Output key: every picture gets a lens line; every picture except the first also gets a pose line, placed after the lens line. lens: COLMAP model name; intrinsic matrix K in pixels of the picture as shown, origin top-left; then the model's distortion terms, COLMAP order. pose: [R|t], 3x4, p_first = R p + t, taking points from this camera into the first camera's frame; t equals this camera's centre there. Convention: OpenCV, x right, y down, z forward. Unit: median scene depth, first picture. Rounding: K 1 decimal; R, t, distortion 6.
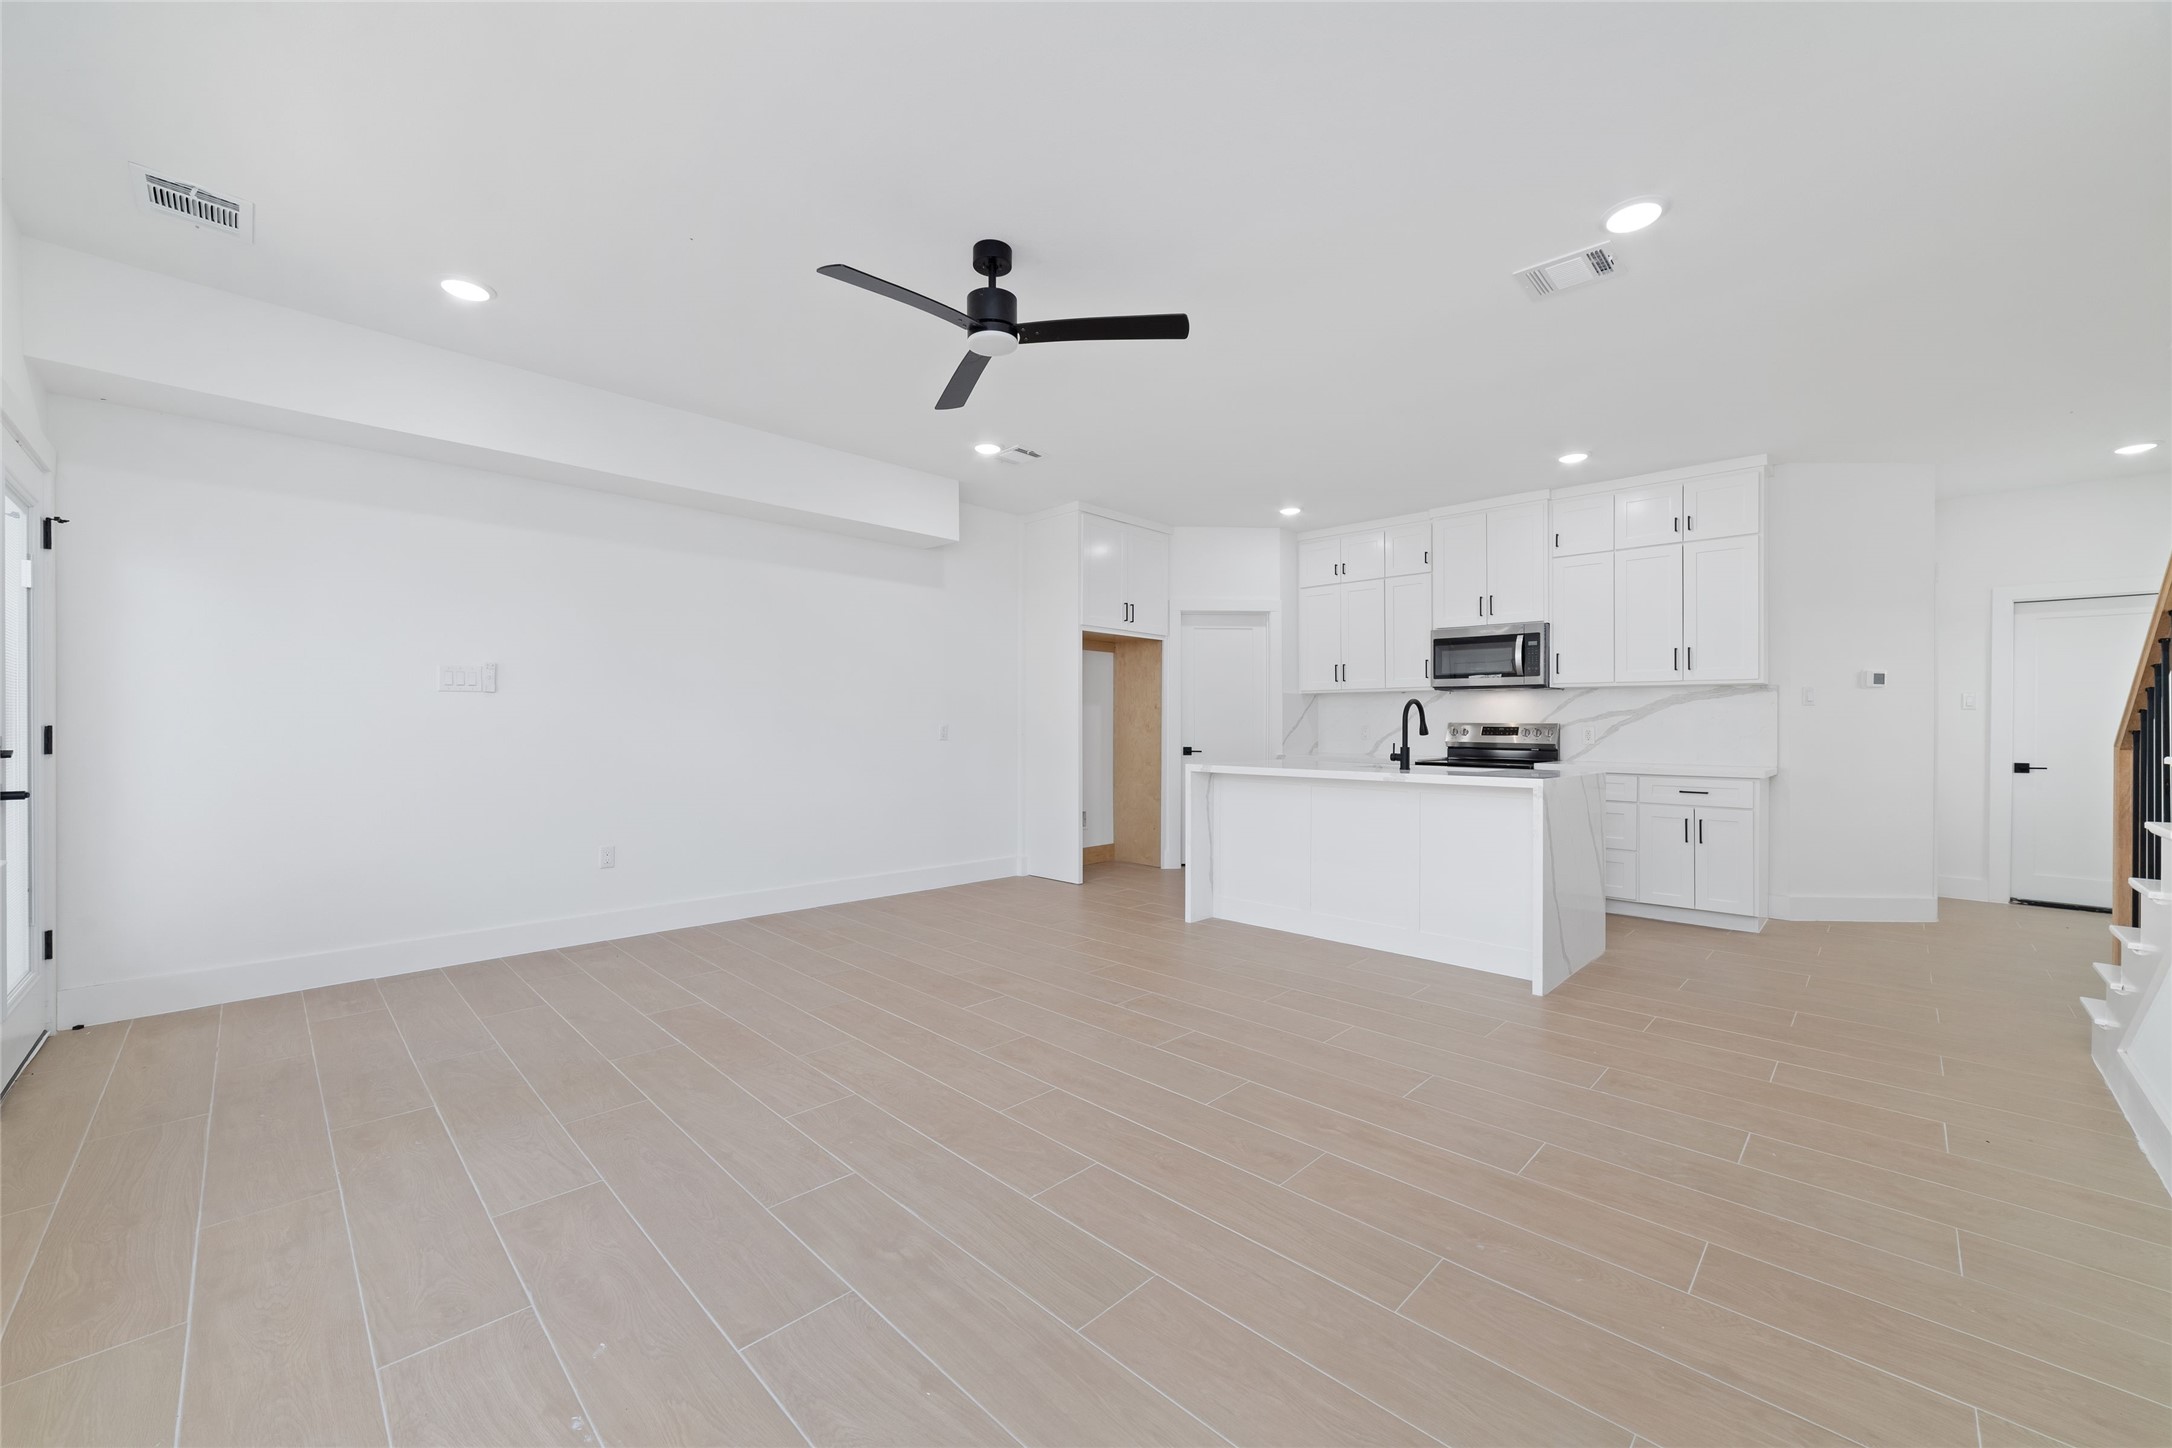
lens RADIAL K [[835.7, 0, 1083.6], [0, 835.7, 718.5], [0, 0, 1]] dist [-0.018111, 0.000562]
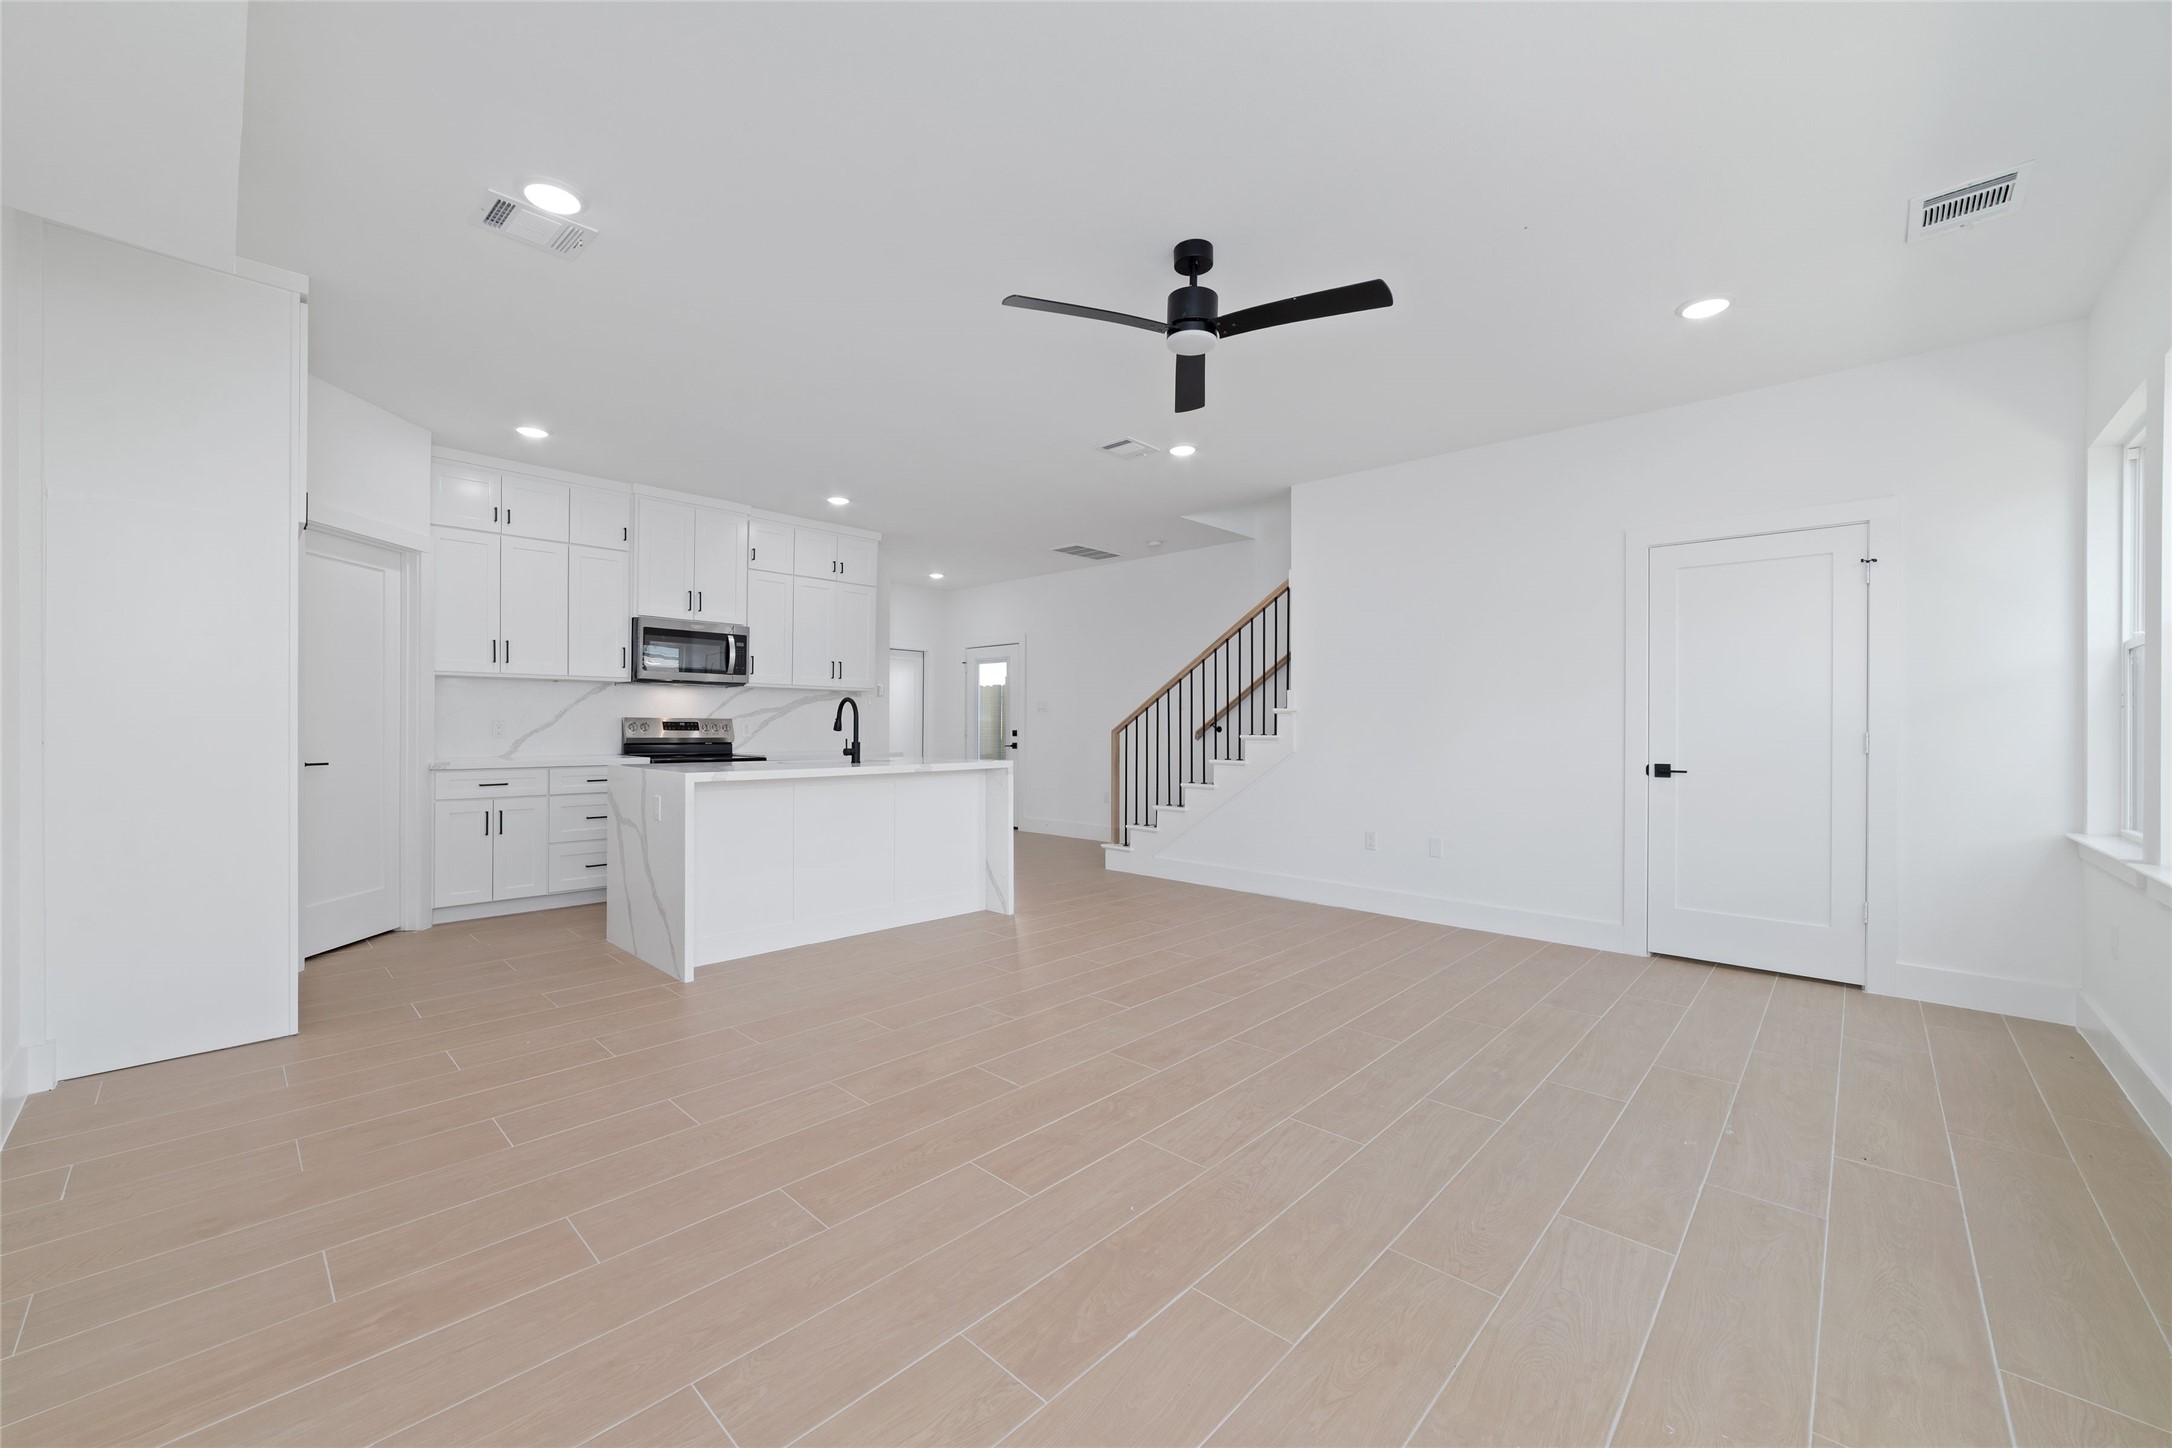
lens RADIAL K [[835.7, 0, 1089.4], [0, 835.7, 731.5], [0, 0, 1]] dist [-0.018111, 0.000562]
pose [[-0.023172, -0.013487, 0.999641, -0.546791], [-0.014693, 0.999806, 0.013149, 0.001420], [-0.999624, -0.014383, -0.023366, 0.568108]]
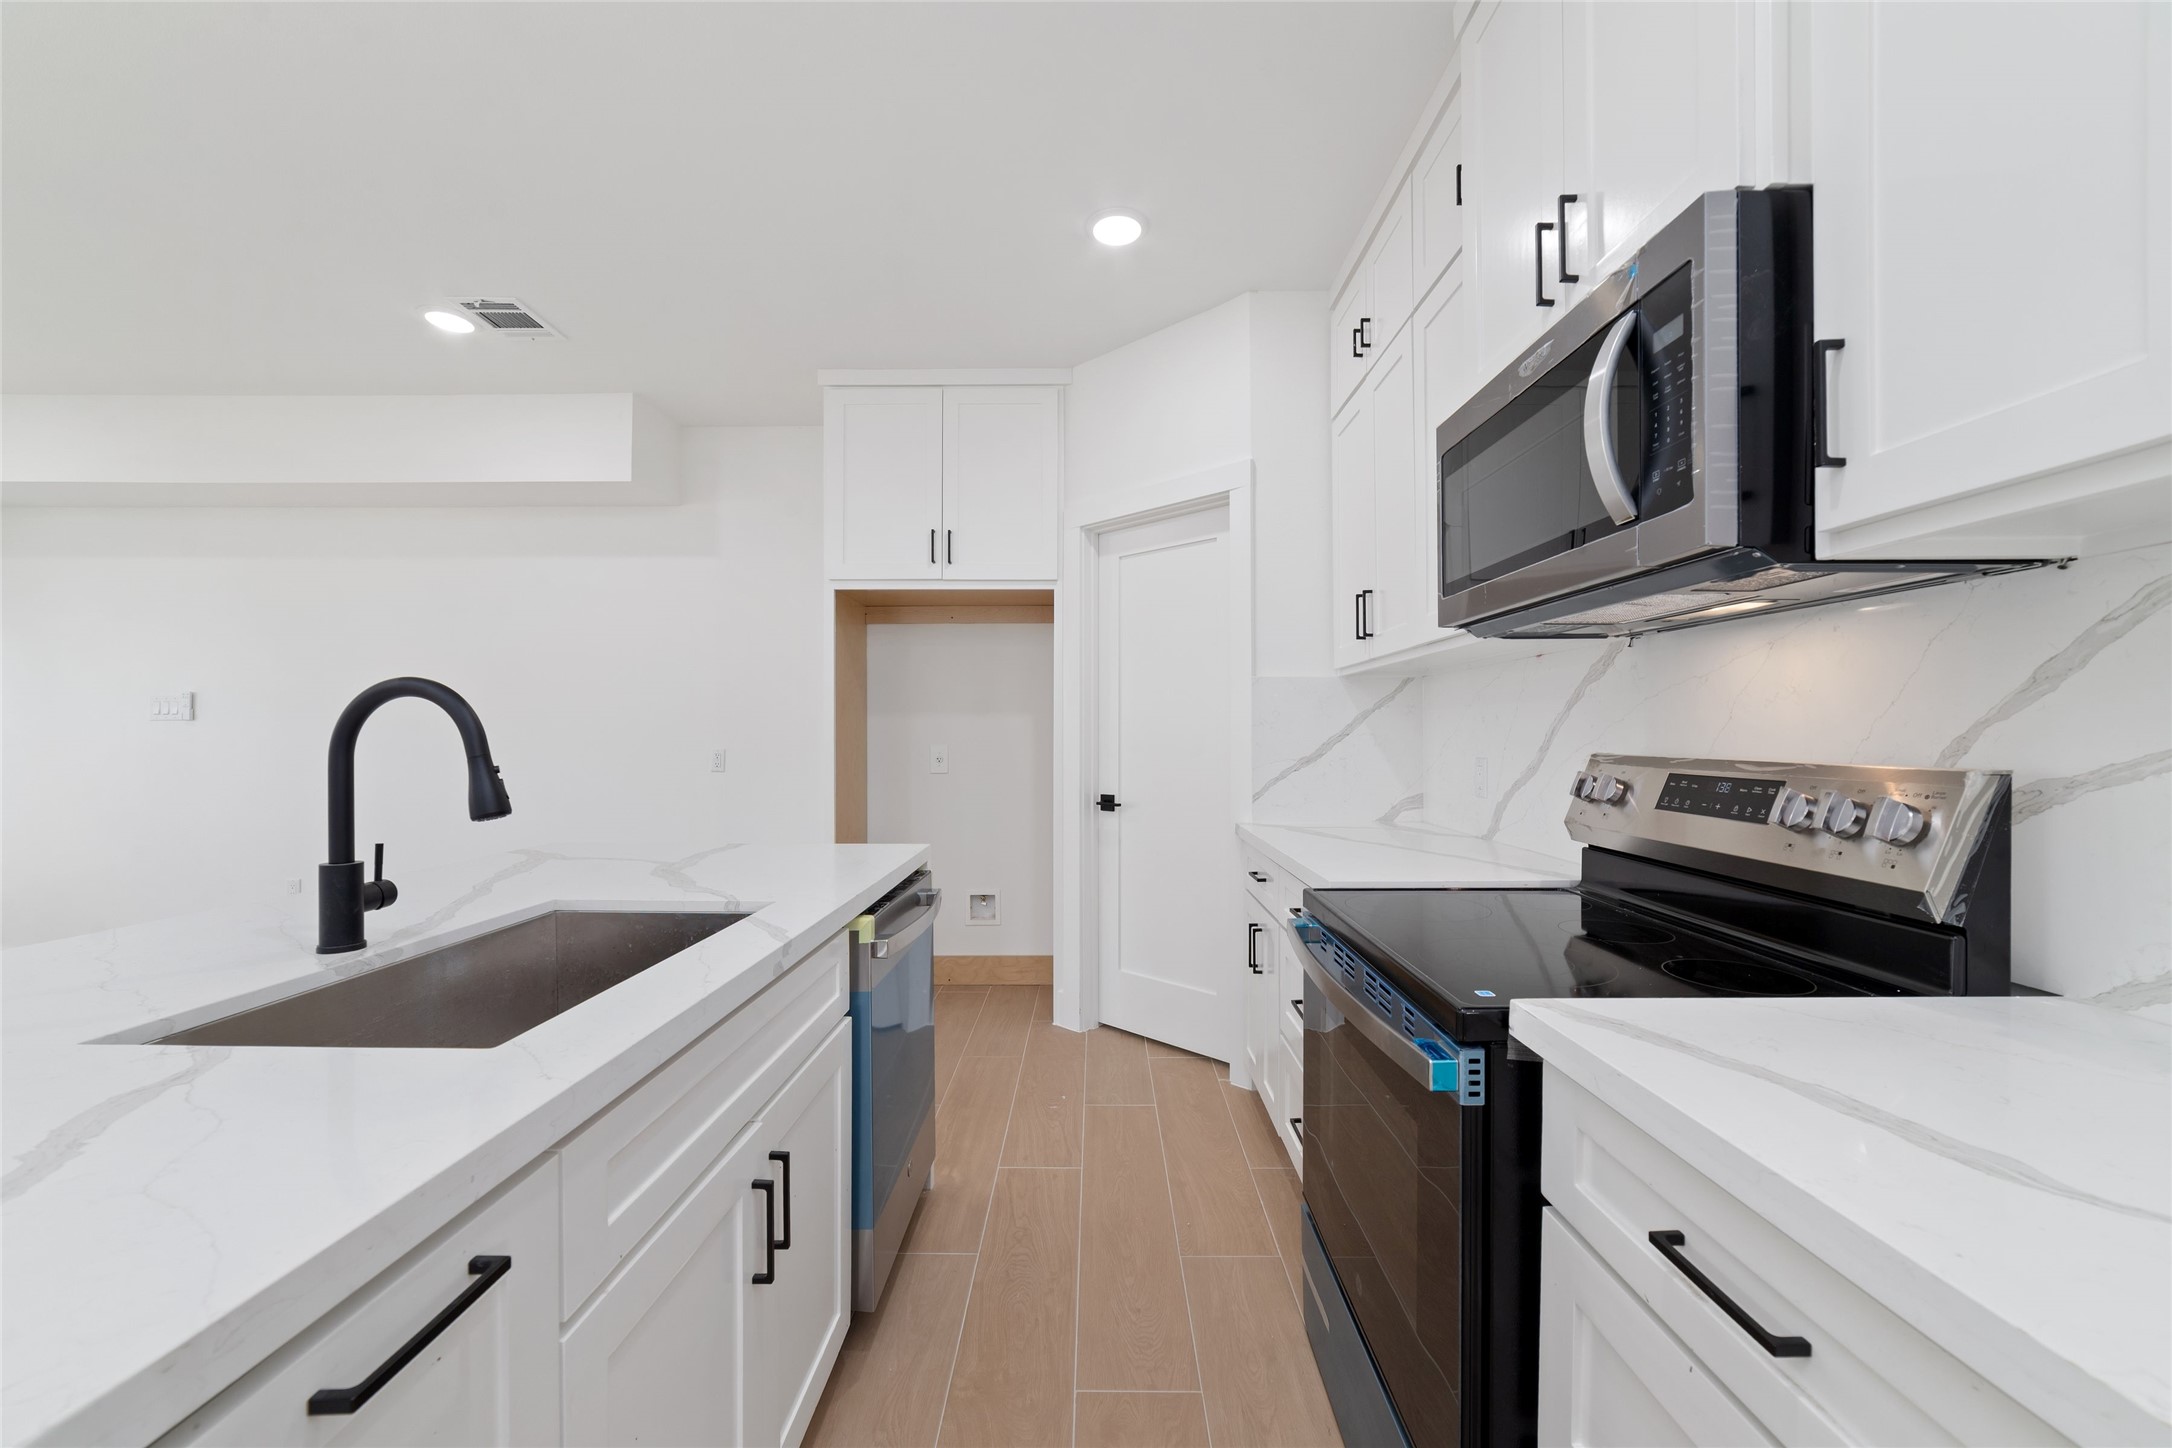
lens RADIAL K [[835.7, 0, 1095.4], [0, 835.7, 730.3], [0, 0, 1]] dist [-0.018111, 0.000562]
pose [[0.698499, -0.009474, -0.715548, 0.578076], [0.009130, 0.999949, -0.004327, -0.003003], [0.715553, -0.003511, 0.698550, 0.773715]]
